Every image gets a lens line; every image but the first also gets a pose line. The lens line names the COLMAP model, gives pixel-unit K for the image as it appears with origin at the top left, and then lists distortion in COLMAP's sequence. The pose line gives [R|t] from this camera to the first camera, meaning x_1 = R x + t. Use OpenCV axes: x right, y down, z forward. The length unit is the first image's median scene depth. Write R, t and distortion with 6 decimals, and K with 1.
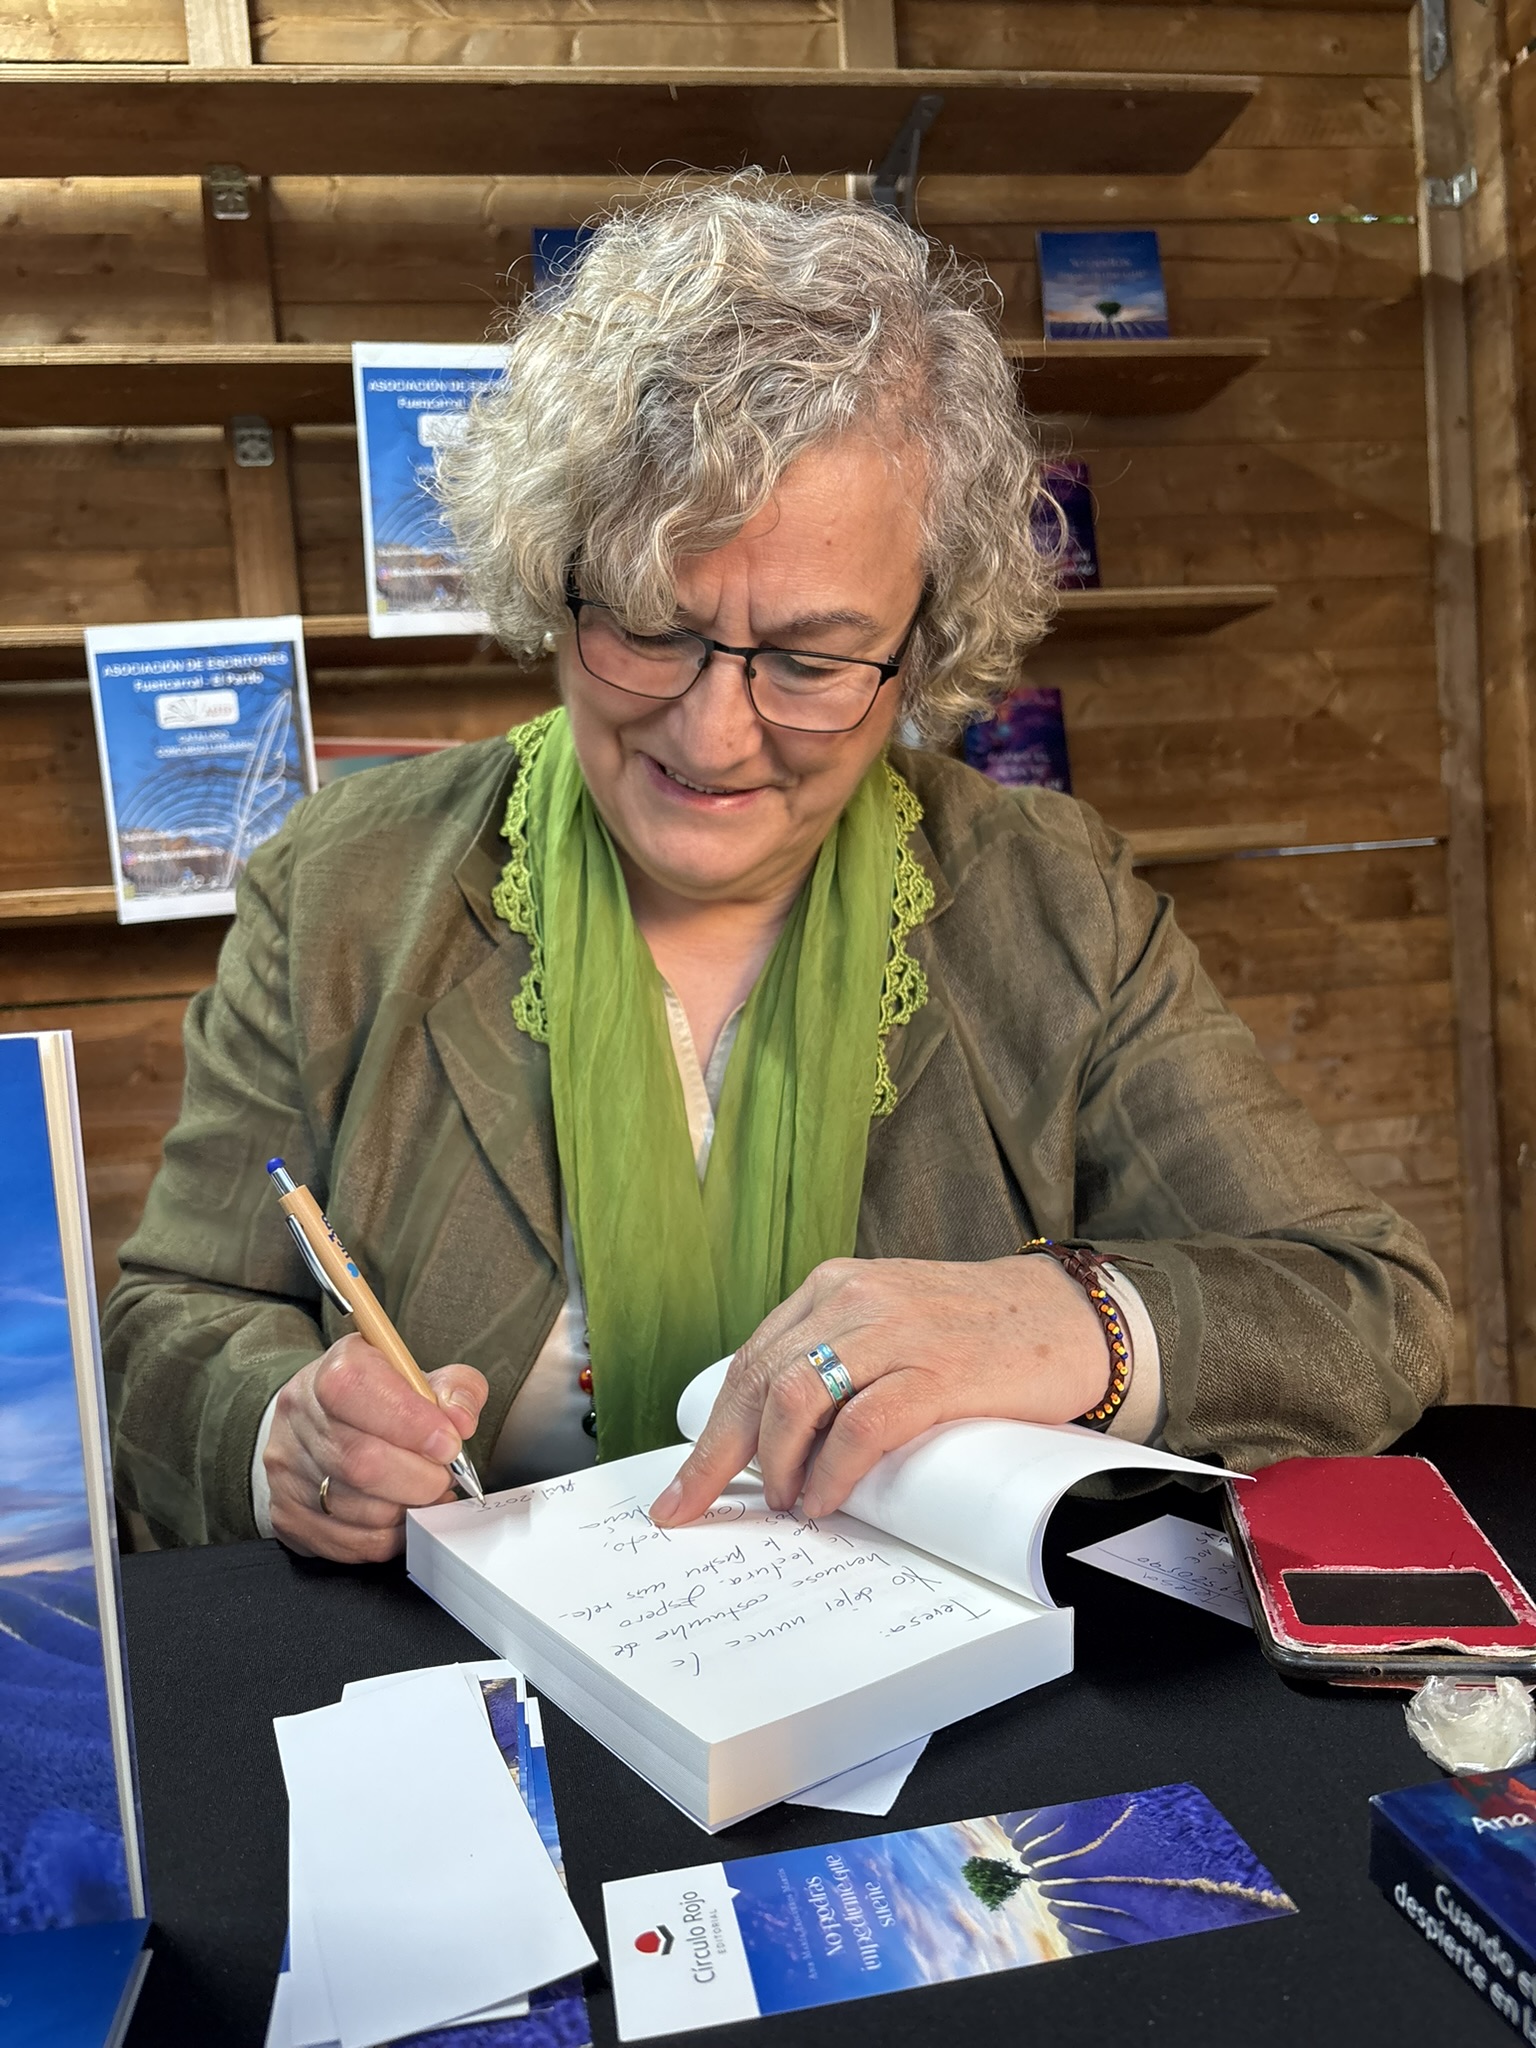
lens RADIAL K [[1564.6, 0, 770.9], [0, 1564.6, 1033.1], [0, 0, 1]] dist [0.049287, -0.051103]
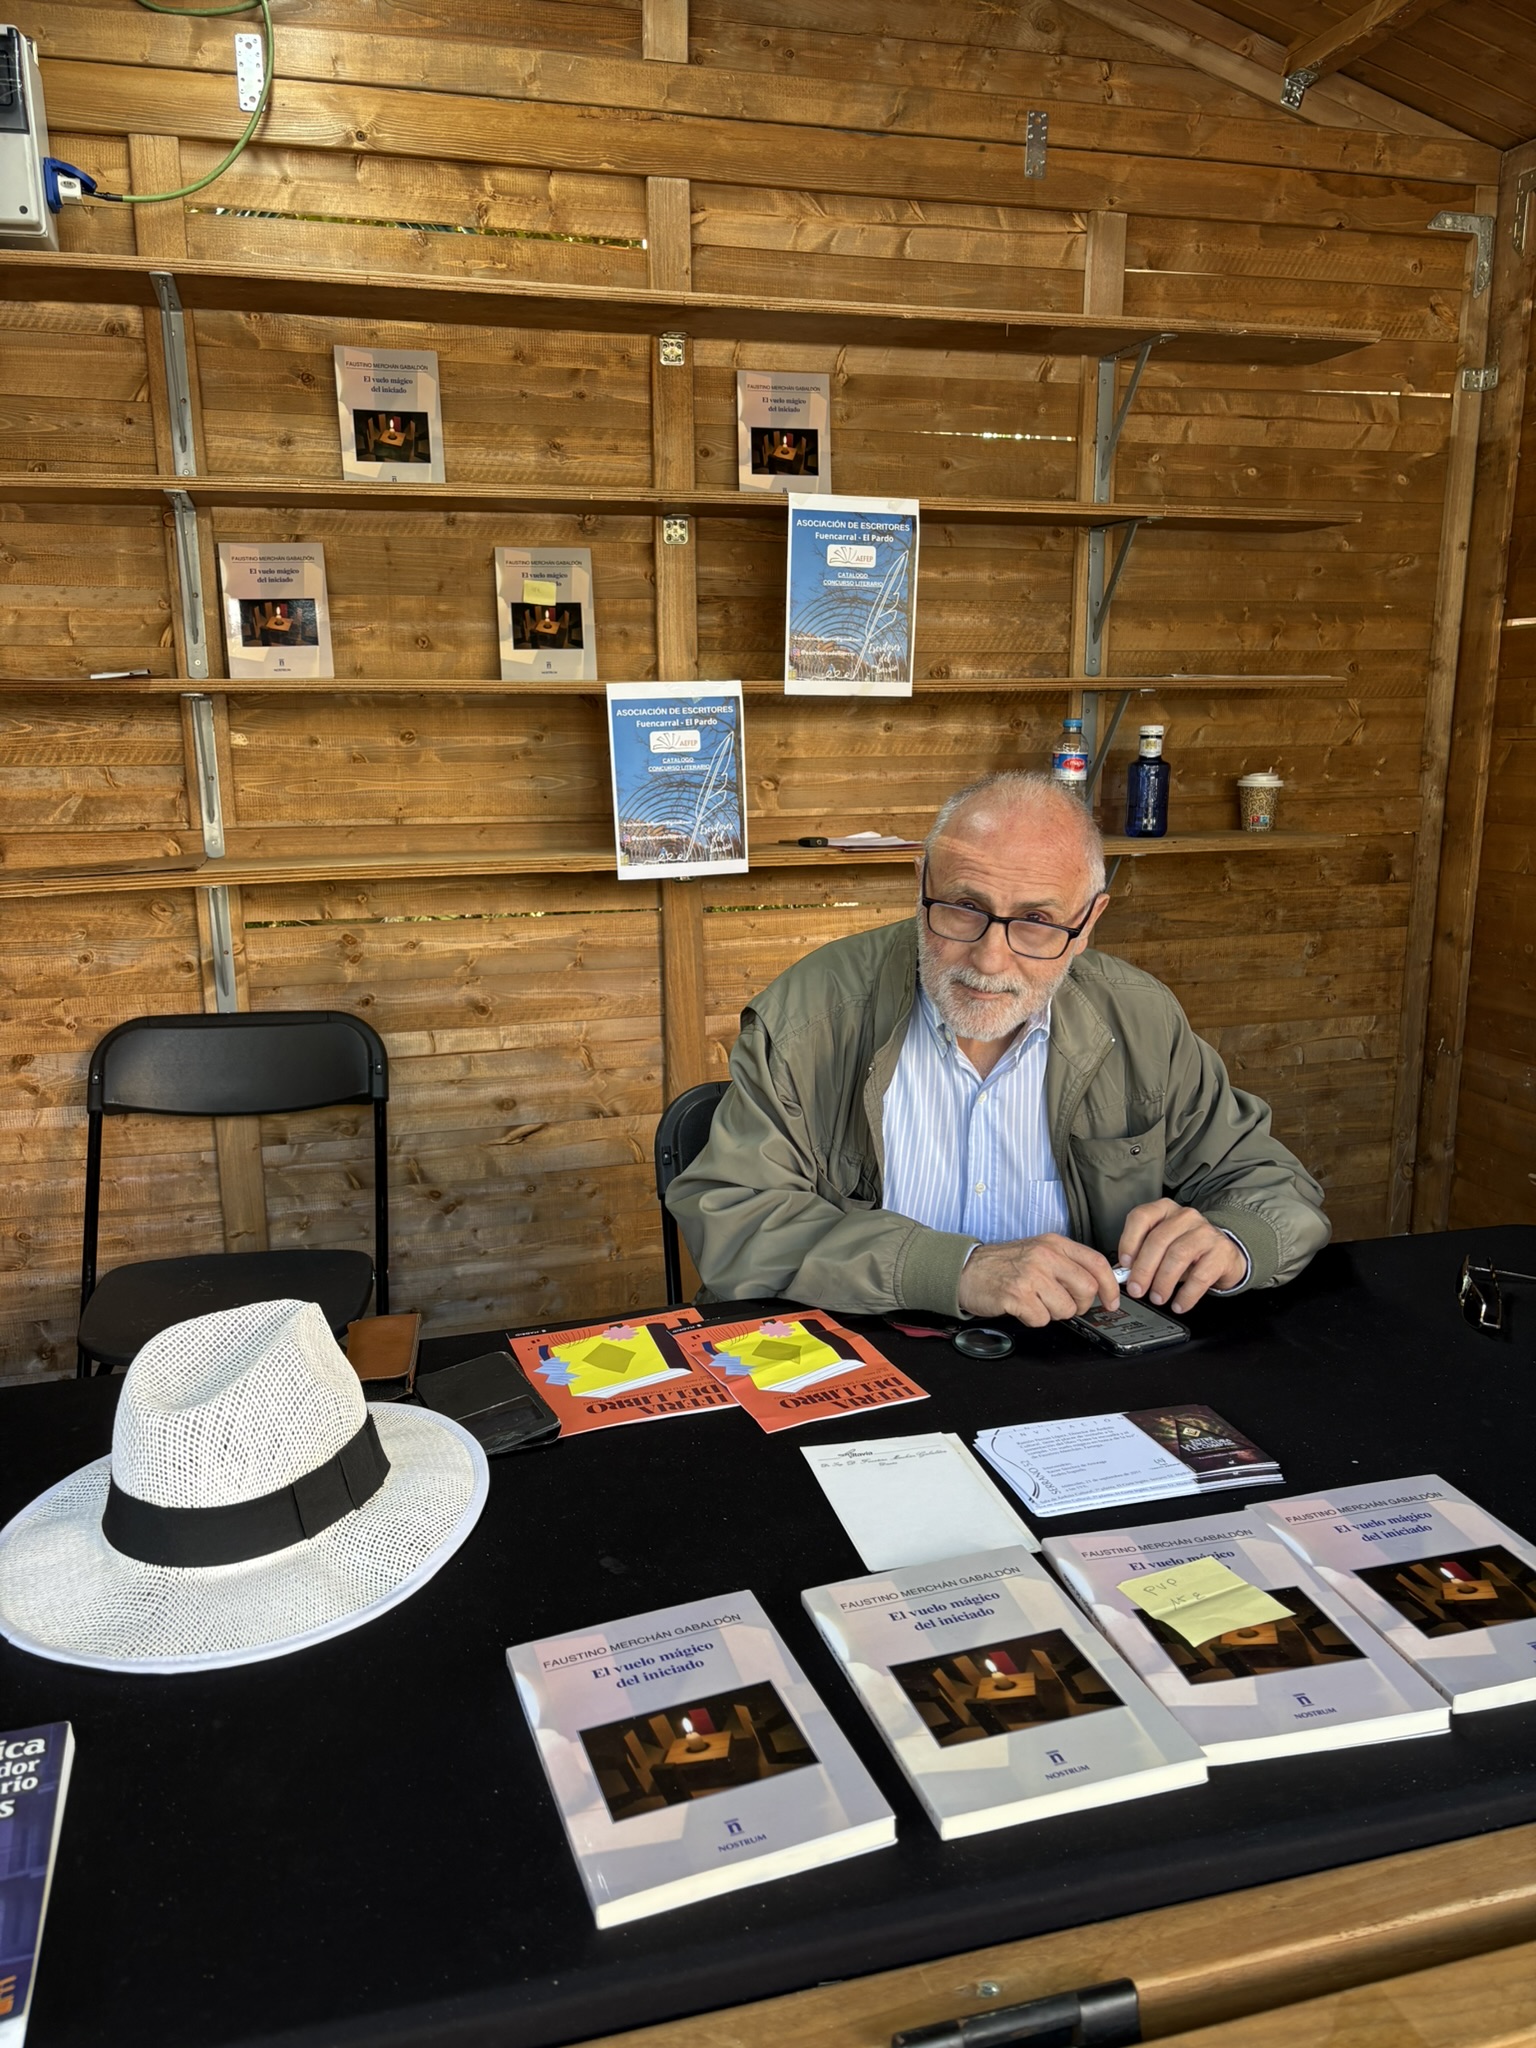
lens RADIAL K [[1564.6, 0, 764.5], [0, 1564.6, 1021.1], [0, 0, 1]] dist [0.049287, -0.051103]
pose [[0.991975, 0.040946, 0.119617, -0.358427], [-0.059027, 0.986652, 0.151766, -0.139163], [-0.111806, -0.157609, 0.981152, -0.423909]]
